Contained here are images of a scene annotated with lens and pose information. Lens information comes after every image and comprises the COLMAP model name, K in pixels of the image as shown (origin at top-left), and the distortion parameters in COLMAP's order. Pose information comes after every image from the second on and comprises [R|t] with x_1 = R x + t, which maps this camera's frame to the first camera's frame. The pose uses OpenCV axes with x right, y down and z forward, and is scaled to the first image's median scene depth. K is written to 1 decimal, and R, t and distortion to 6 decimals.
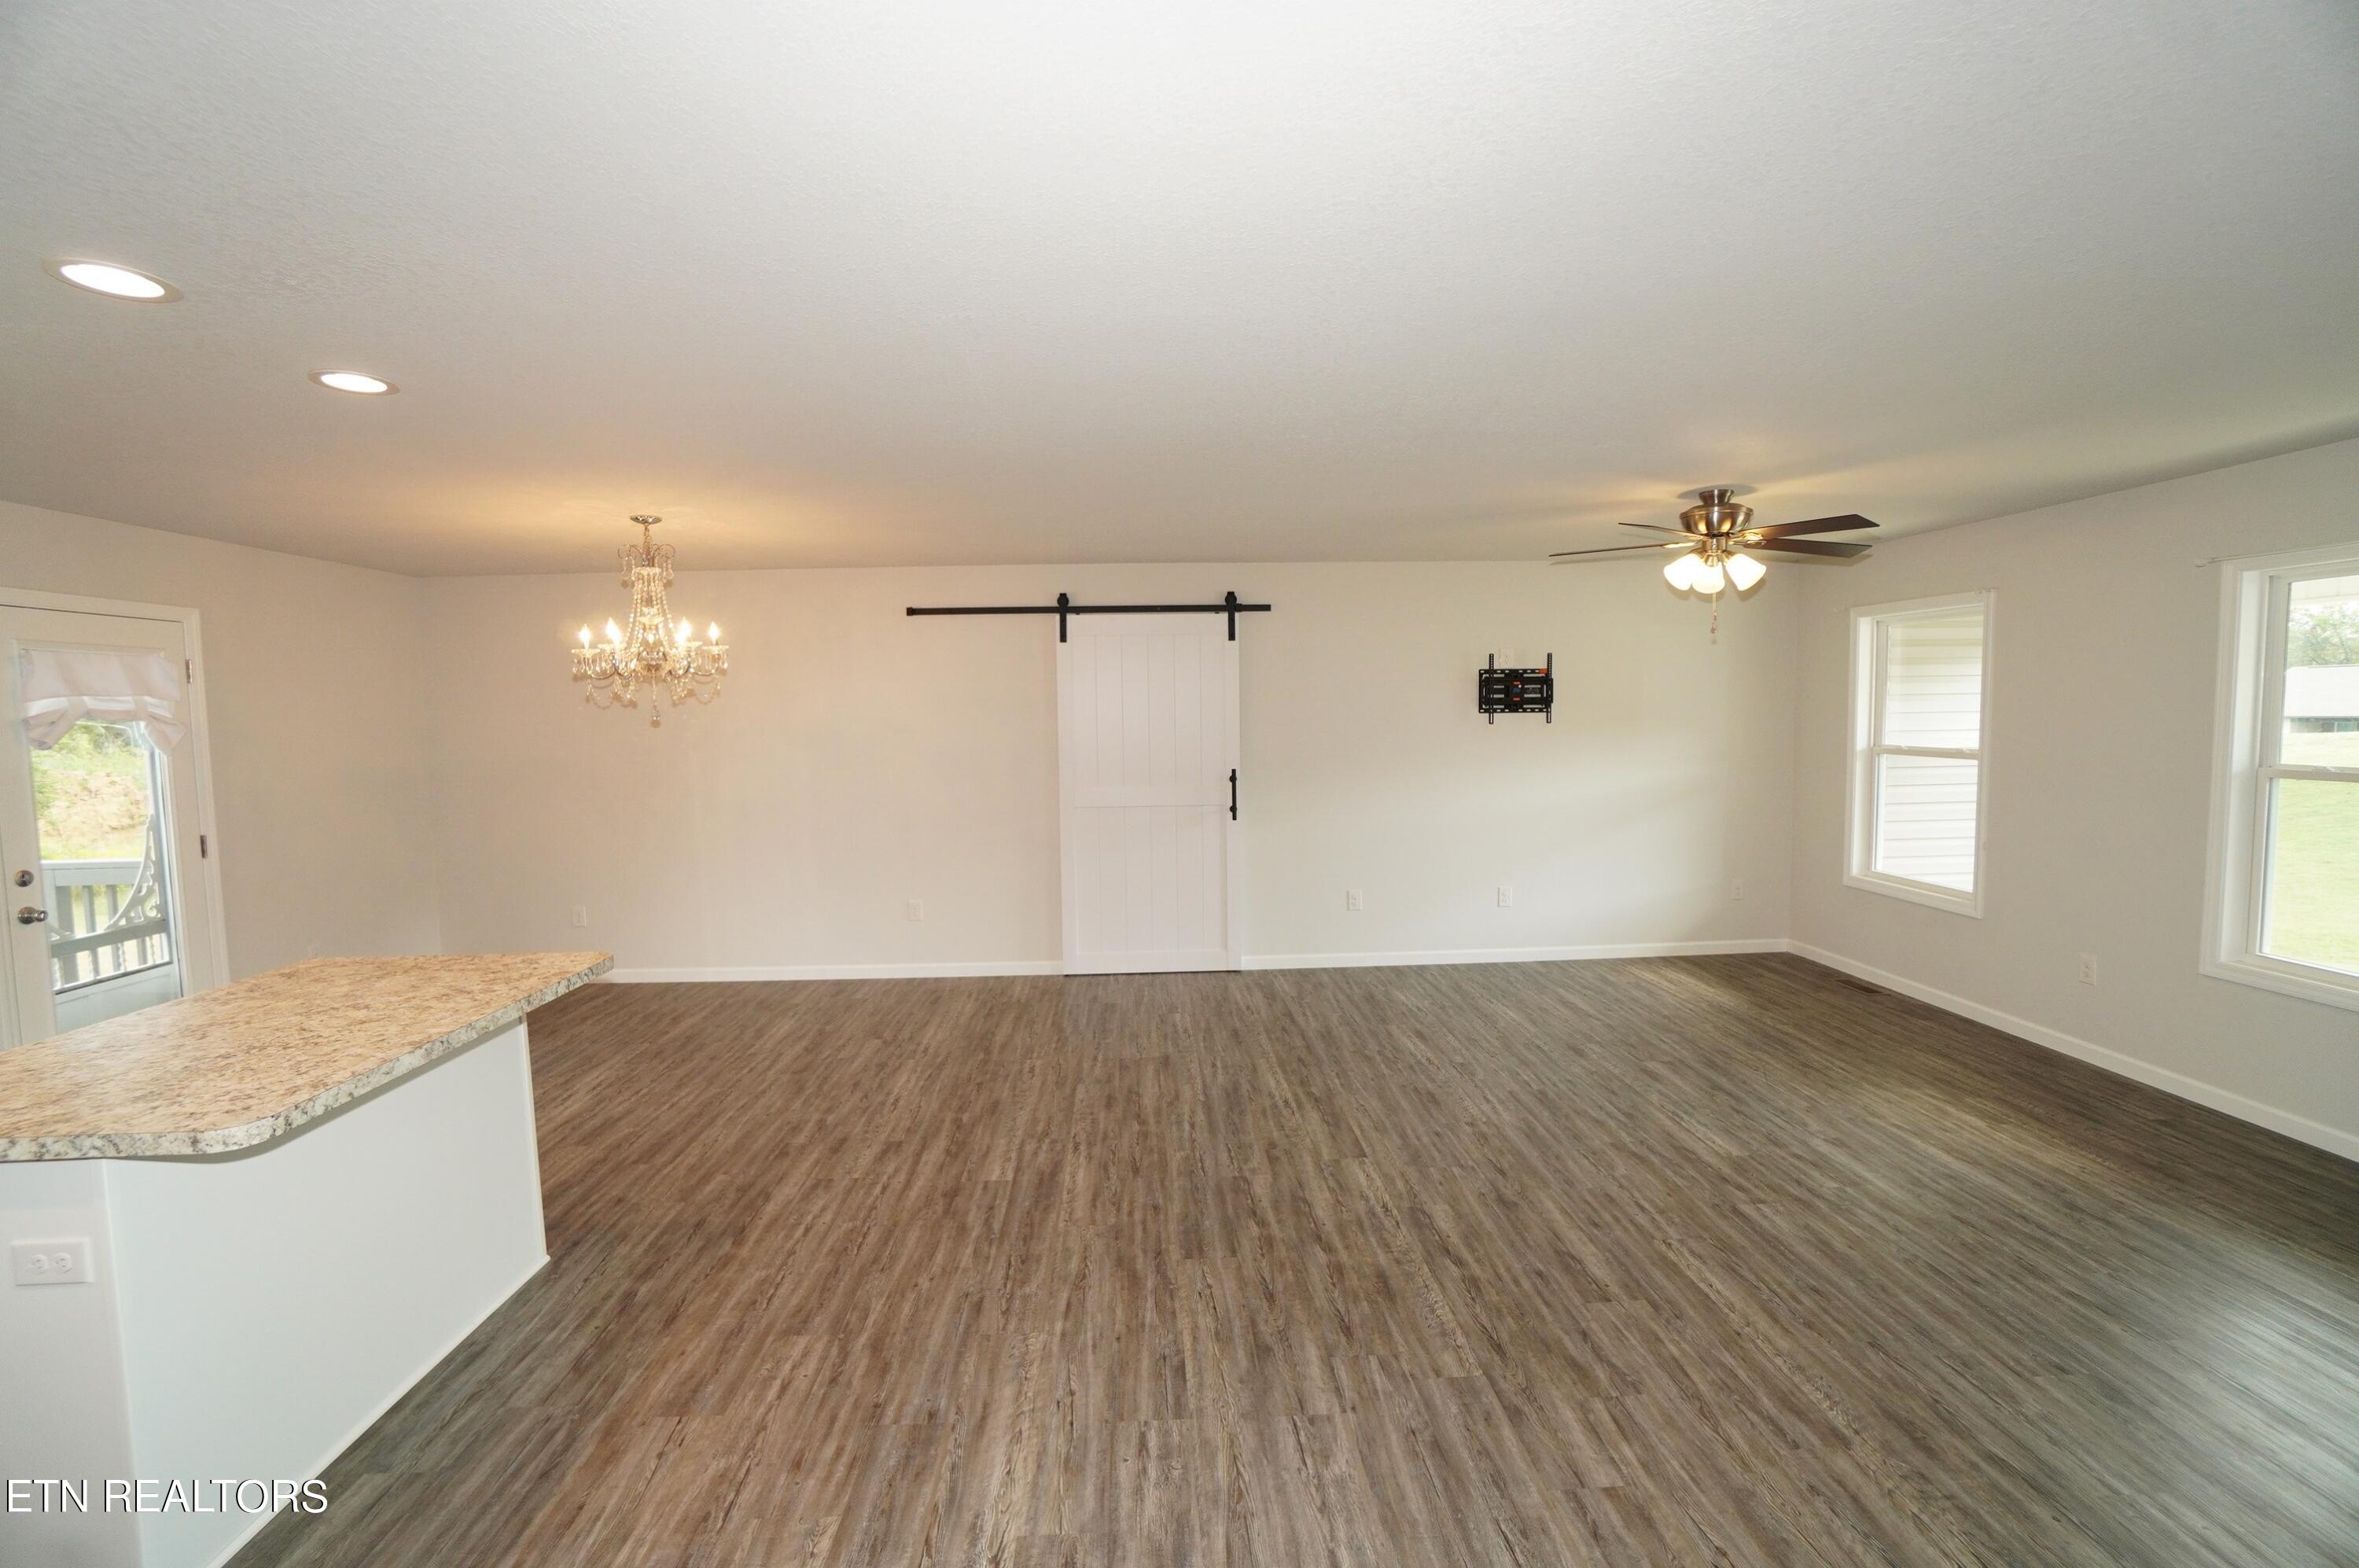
lens RADIAL K [[1037.5, 0, 1169.3], [0, 1037.5, 790.1], [0, 0, 1]] dist [-0.064095, 0.024357]
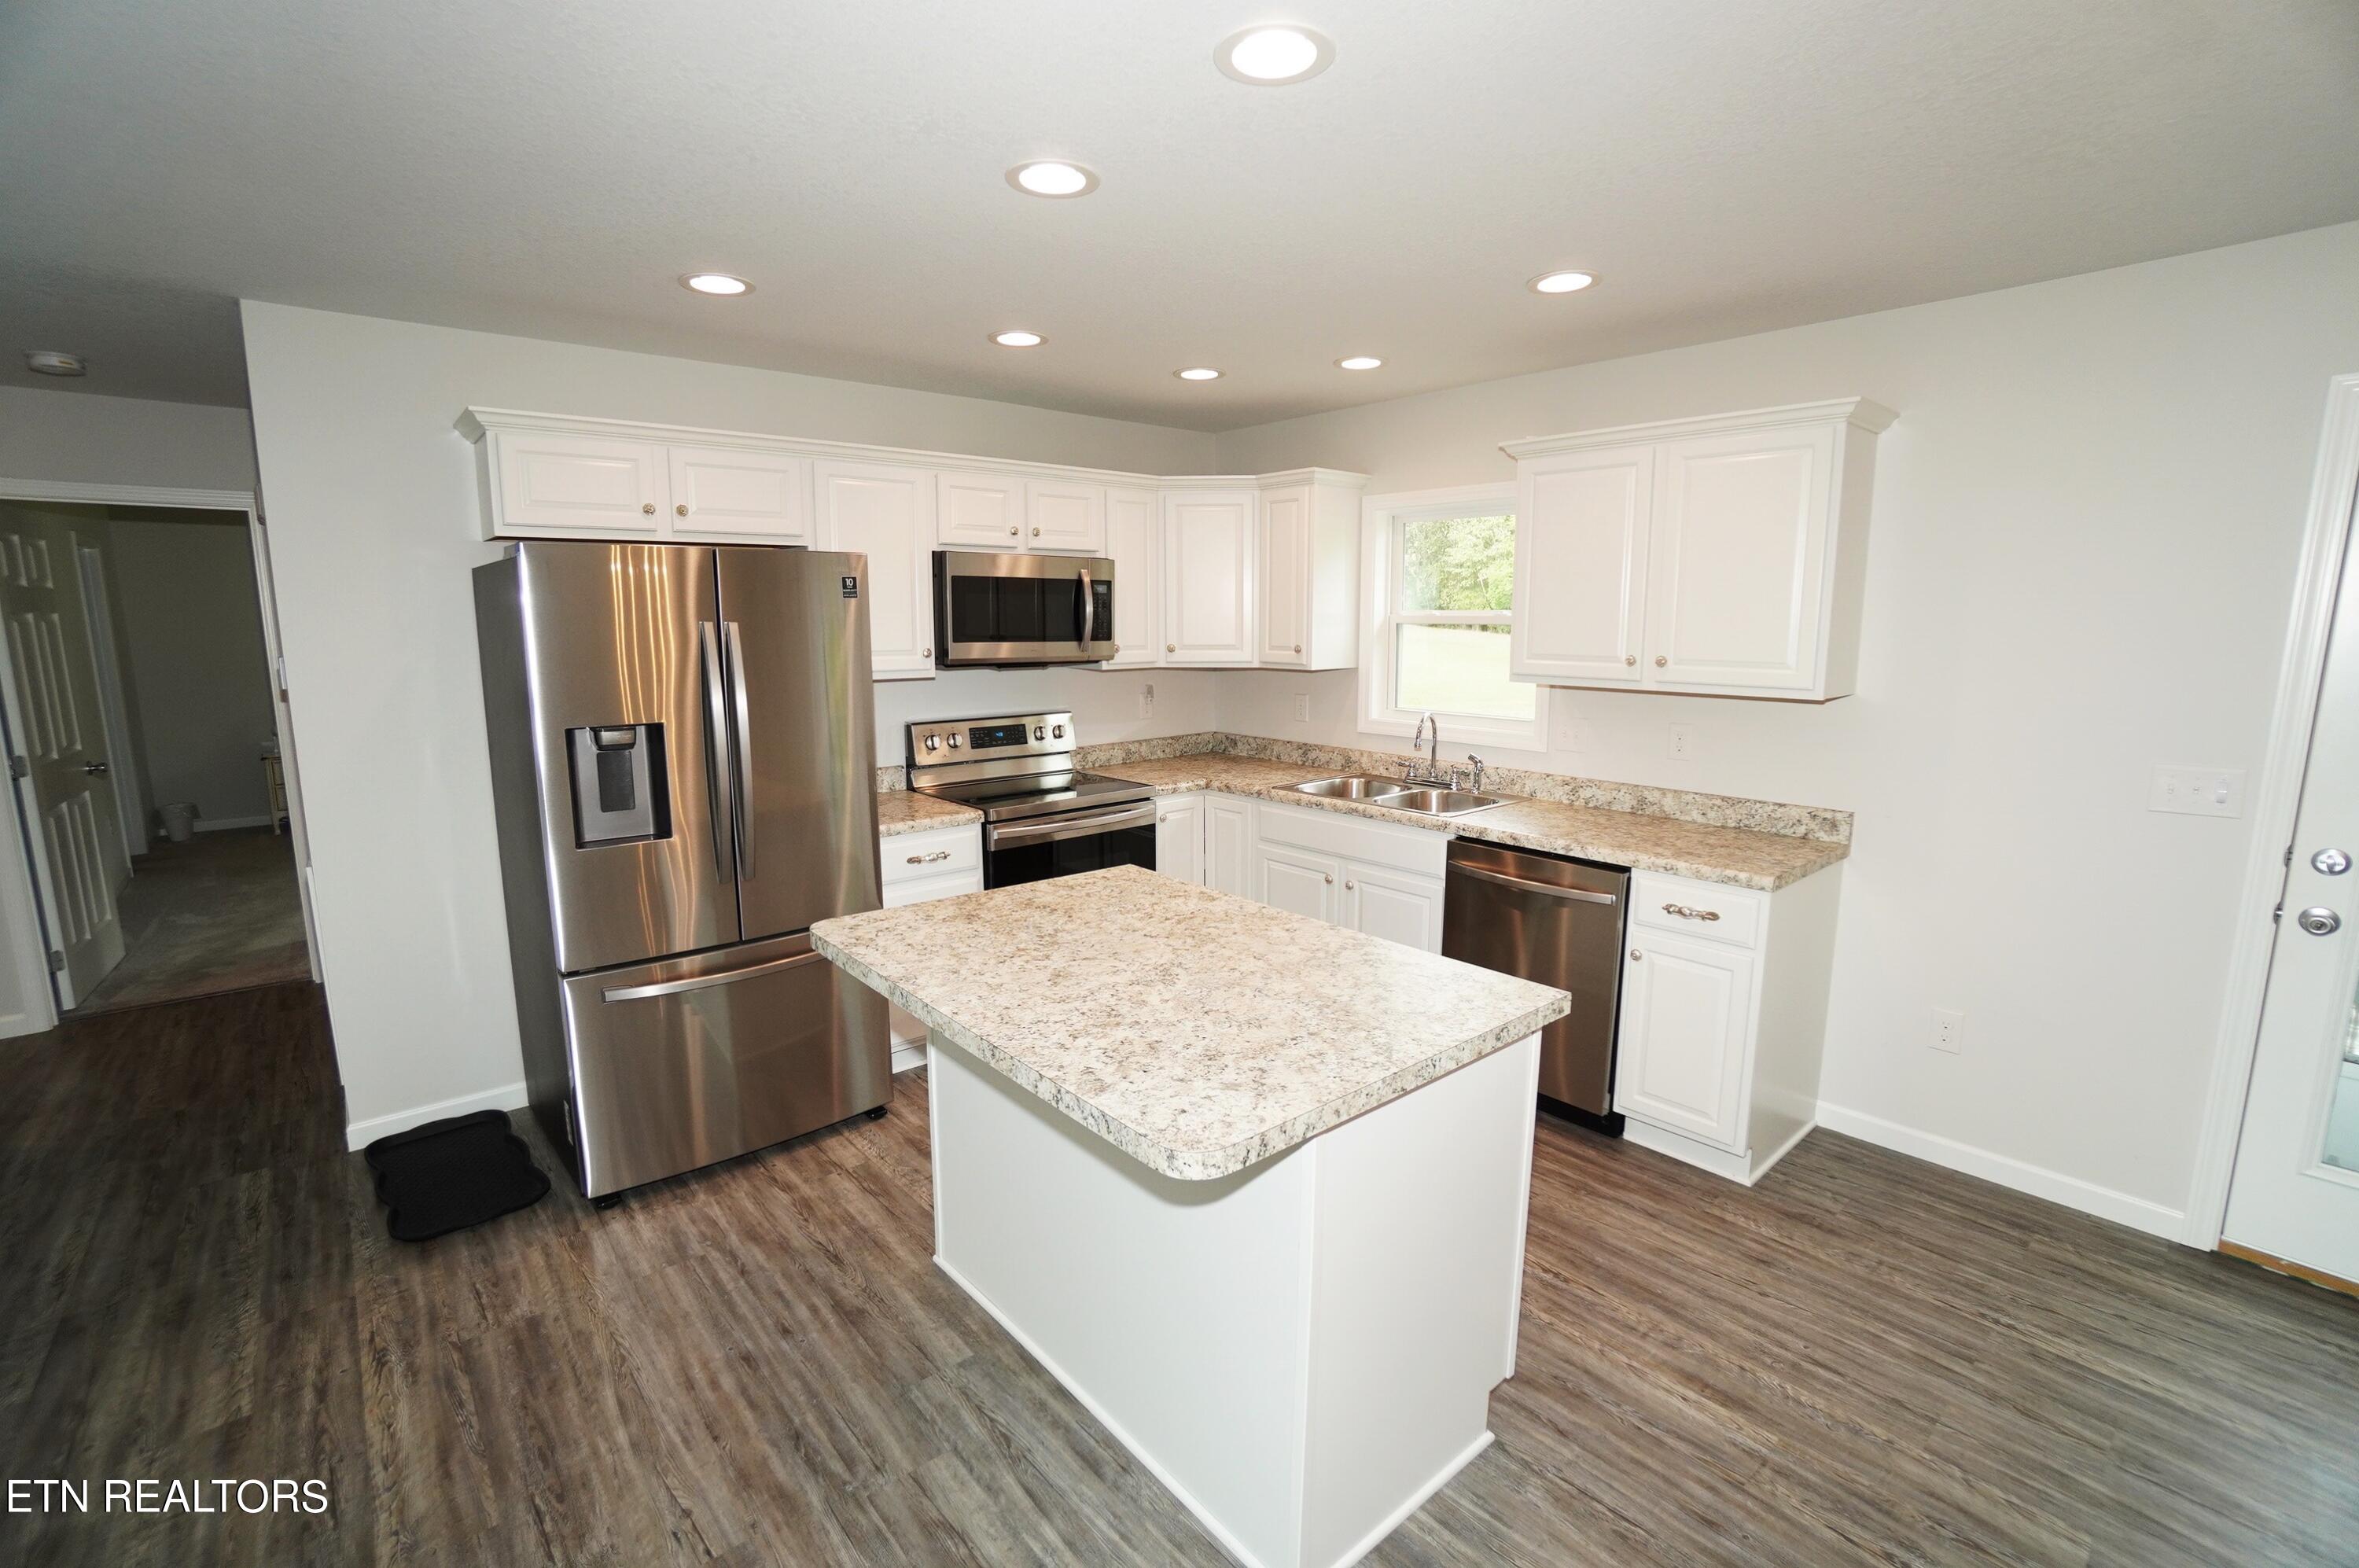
lens RADIAL K [[1034.8, 0, 1170.9], [0, 1034.8, 780.9], [0, 0, 1]] dist [-0.062797, 0.022591]
pose [[-0.787230, 0.114642, -0.605910, -0.260739], [-0.033190, 0.973266, 0.227270, -0.087301], [0.615766, 0.199024, -0.762379, 1.172728]]
